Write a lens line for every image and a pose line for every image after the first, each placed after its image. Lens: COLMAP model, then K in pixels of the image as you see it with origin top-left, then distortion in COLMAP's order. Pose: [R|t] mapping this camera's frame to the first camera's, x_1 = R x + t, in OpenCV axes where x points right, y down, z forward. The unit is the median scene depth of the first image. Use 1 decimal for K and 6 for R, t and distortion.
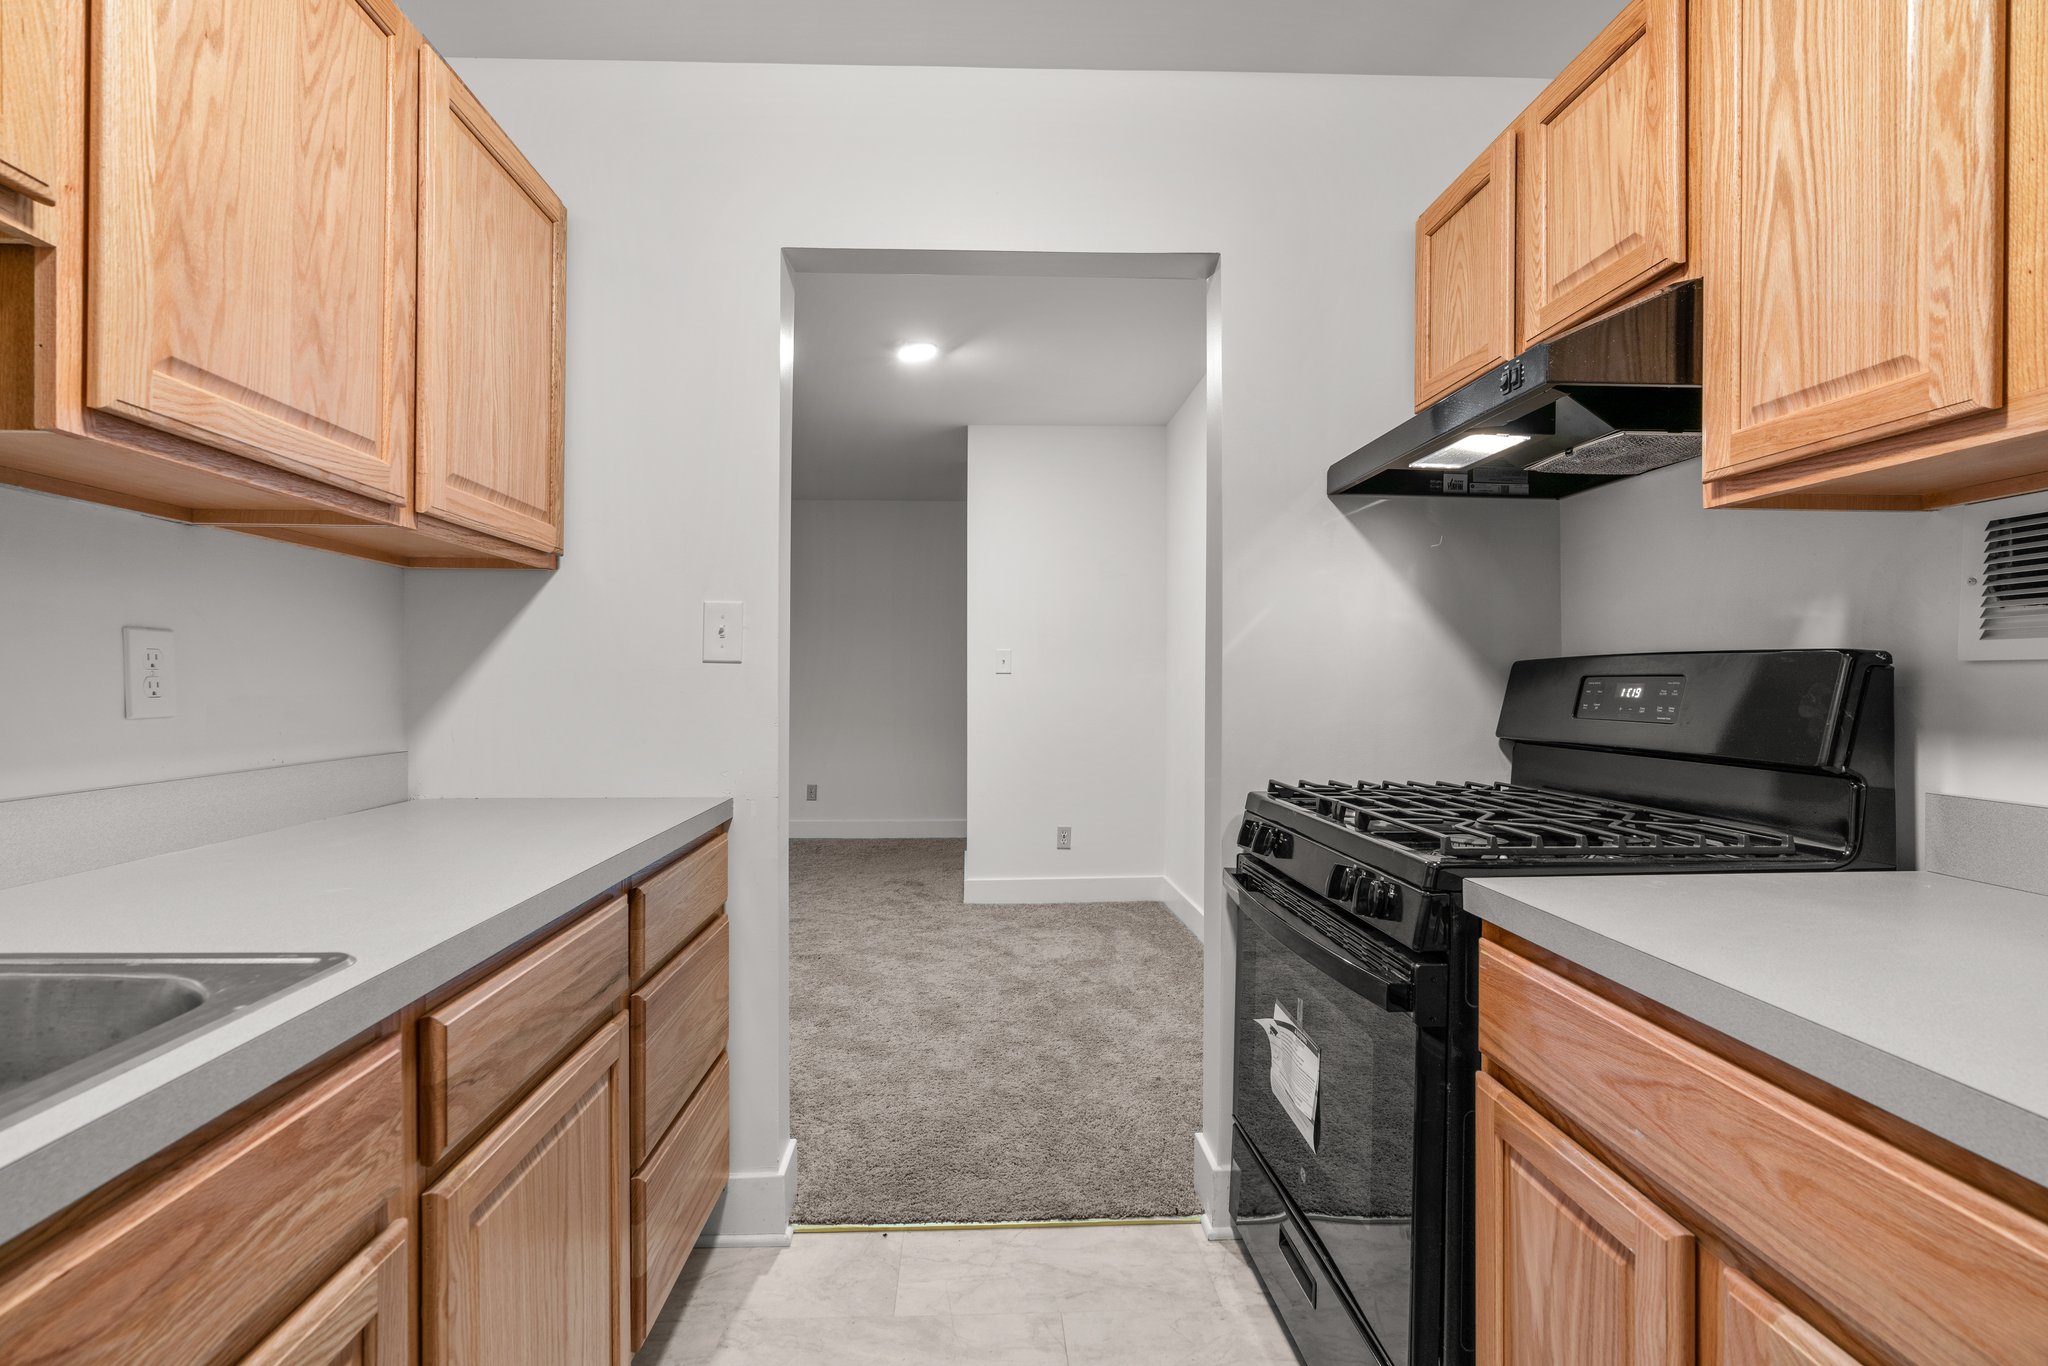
lens RADIAL K [[919.1, 0, 1016.2], [0, 919.1, 682.0], [0, 0, 1]] dist [0.005842, 0.003044]
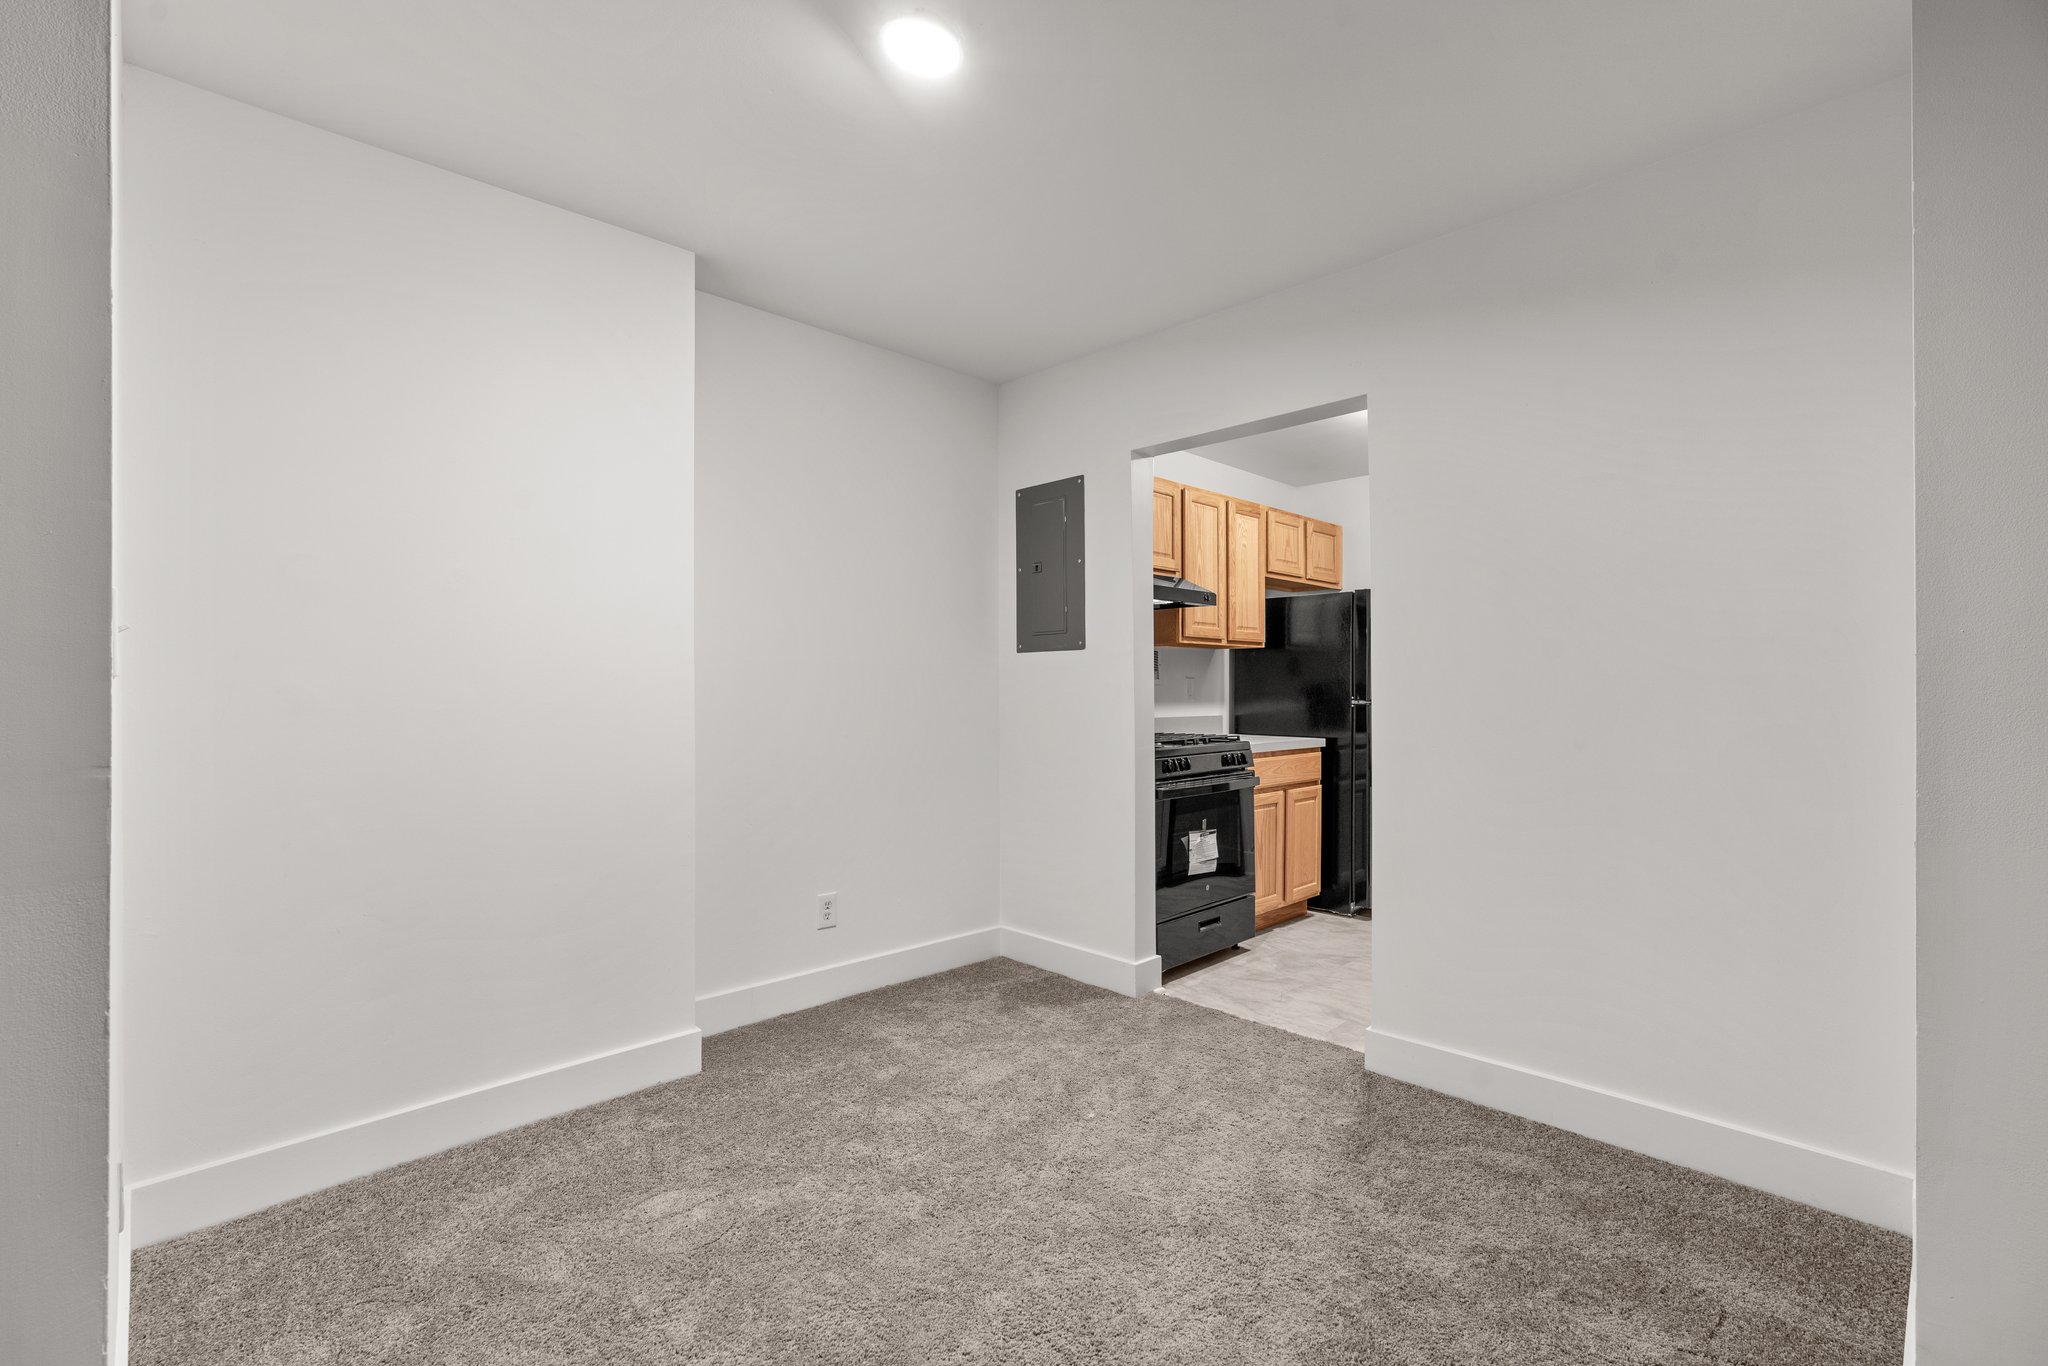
lens RADIAL K [[919.1, 0, 1016.1], [0, 919.1, 686.2], [0, 0, 1]] dist [0.005842, 0.003044]
pose [[-0.665408, 0.001545, 0.746478, -0.698059], [-0.001454, 0.999993, -0.003366, 0.000102], [-0.746478, -0.003325, -0.665402, 1.763972]]
